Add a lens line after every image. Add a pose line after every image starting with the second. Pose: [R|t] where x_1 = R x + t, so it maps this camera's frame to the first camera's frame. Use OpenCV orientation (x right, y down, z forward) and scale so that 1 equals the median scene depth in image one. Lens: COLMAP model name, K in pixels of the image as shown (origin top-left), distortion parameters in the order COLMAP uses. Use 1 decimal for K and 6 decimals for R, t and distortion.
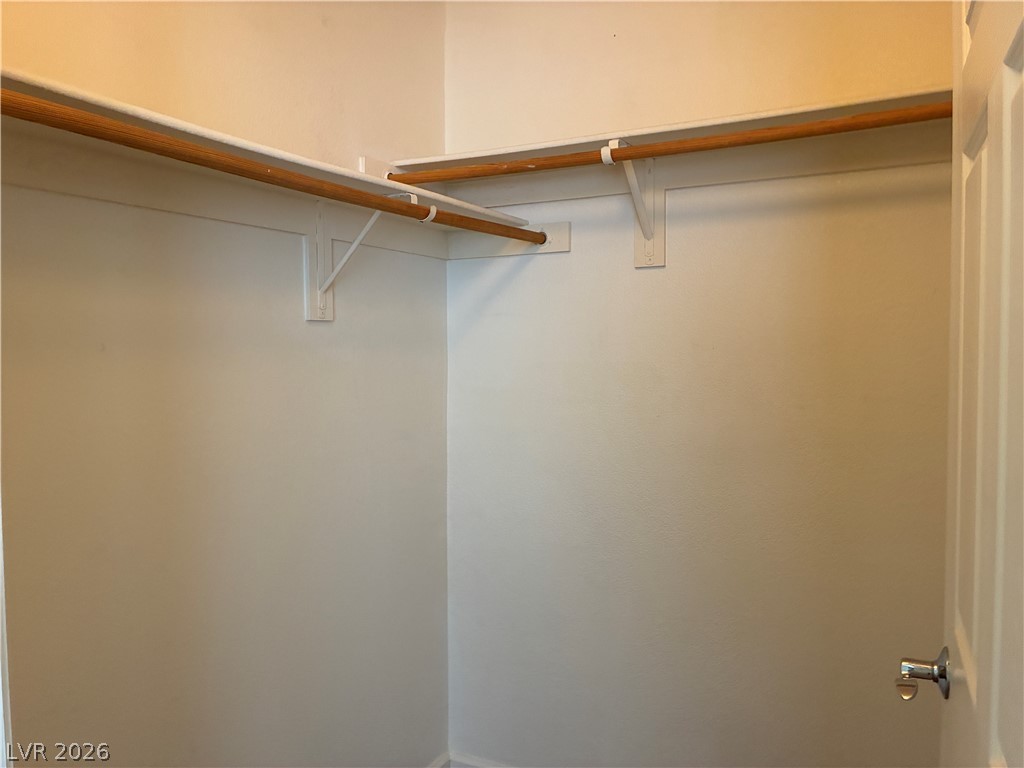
lens RADIAL K [[768.6, 0, 512.0], [0, 768.6, 384.0], [0, 0, 1]] dist [0.026556, -0.016665]
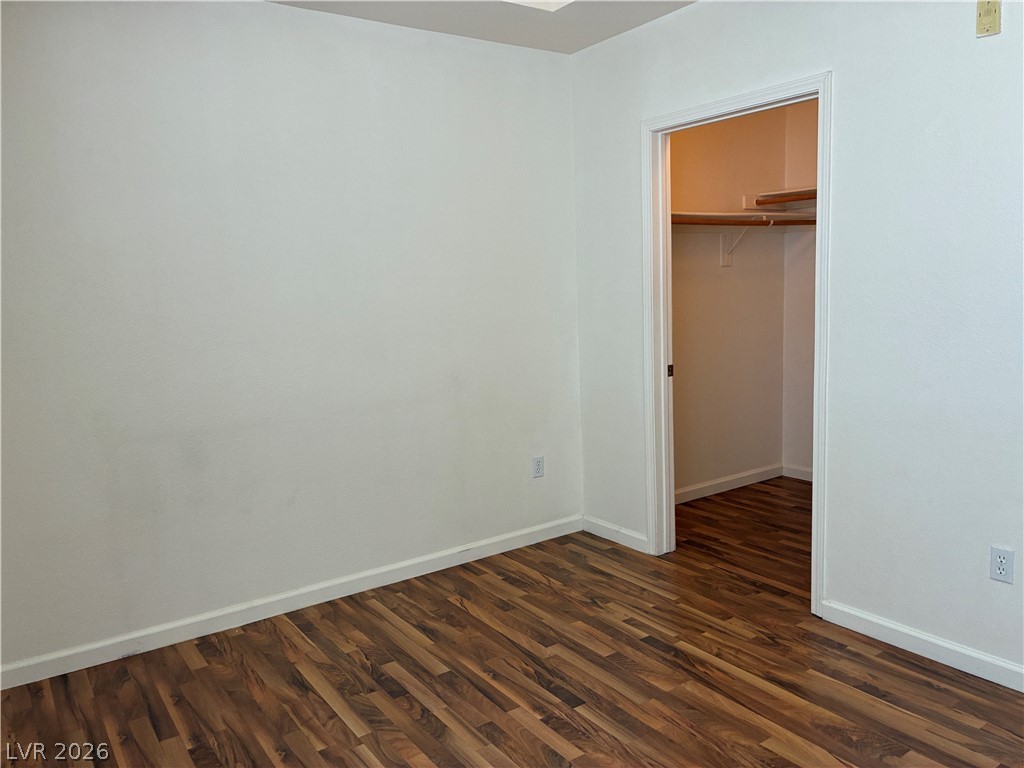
lens RADIAL K [[768.6, 0, 512.0], [0, 768.6, 384.0], [0, 0, 1]] dist [0.026556, -0.016665]
pose [[0.872203, 0.042340, -0.487308, 0.421554], [-0.000845, 0.996376, 0.085058, 0.099072], [0.489143, -0.073776, 0.869078, -1.714535]]
